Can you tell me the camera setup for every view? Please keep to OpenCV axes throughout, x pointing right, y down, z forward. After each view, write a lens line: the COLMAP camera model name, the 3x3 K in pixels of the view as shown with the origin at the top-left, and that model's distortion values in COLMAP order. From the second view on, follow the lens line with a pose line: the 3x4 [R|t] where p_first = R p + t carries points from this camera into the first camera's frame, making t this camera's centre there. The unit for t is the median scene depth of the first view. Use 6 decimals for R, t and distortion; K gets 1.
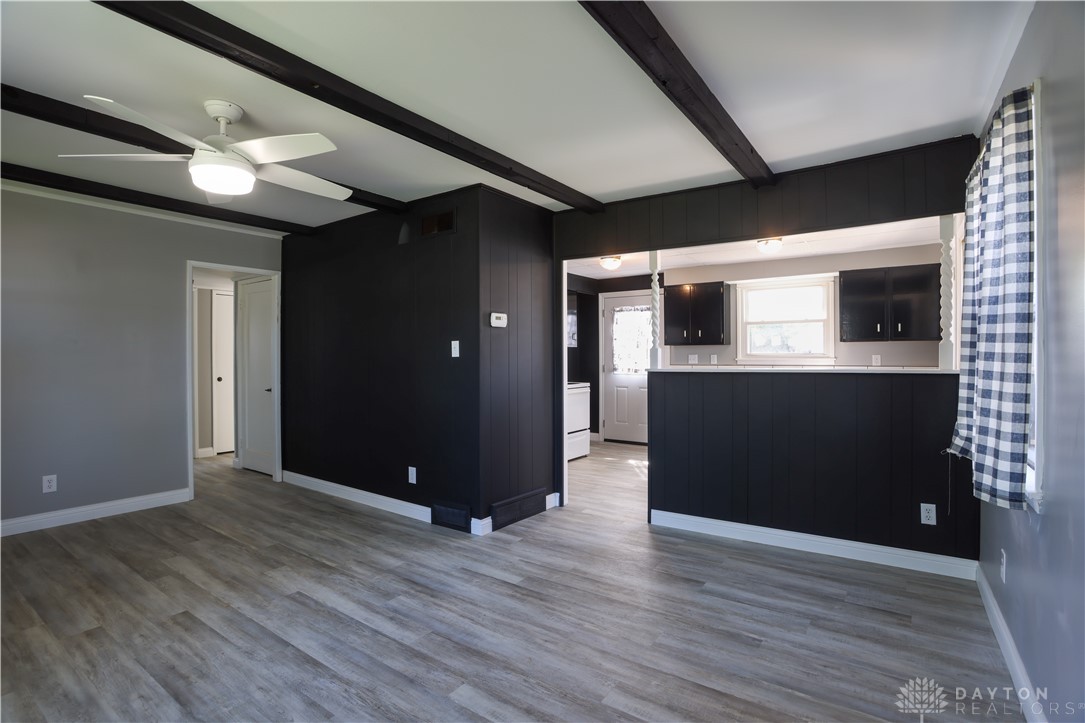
lens RADIAL K [[524.0, 0, 538.3], [0, 524.0, 357.8], [0, 0, 1]] dist [-0.078713, 0.034434]
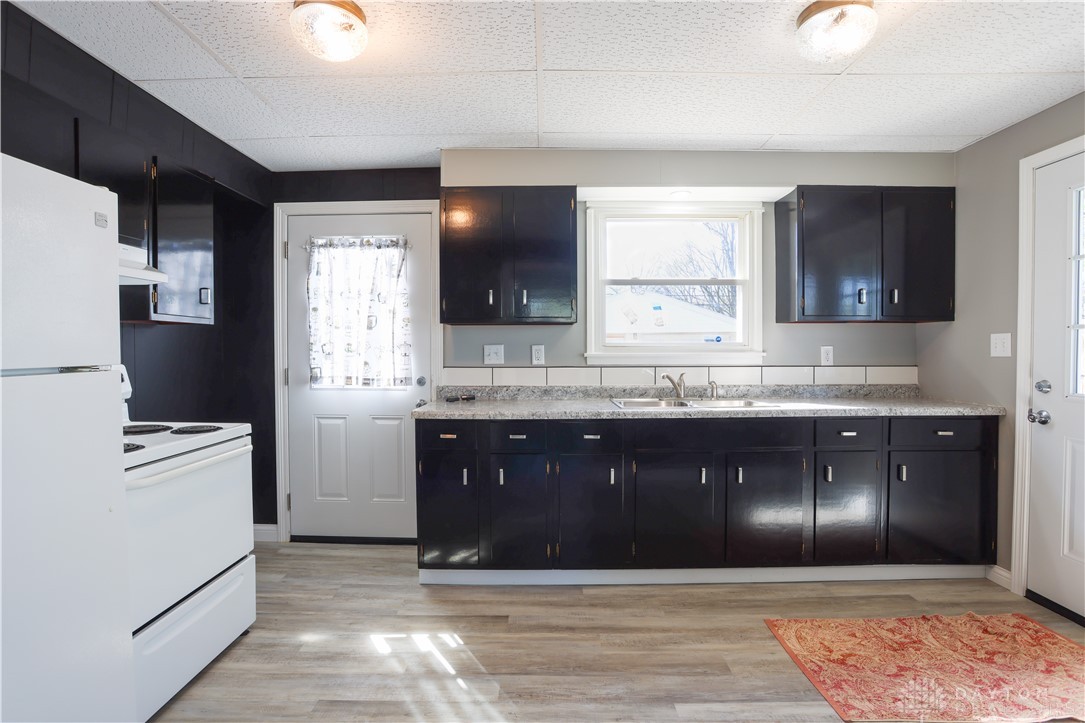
lens RADIAL K [[524.0, 0, 538.3], [0, 524.0, 357.8], [0, 0, 1]] dist [-0.078713, 0.034434]
pose [[0.822083, -0.008026, 0.569312, 0.117371], [0.001094, 0.999921, 0.012517, -0.000821], [-0.569367, -0.009667, 0.822027, 1.158946]]
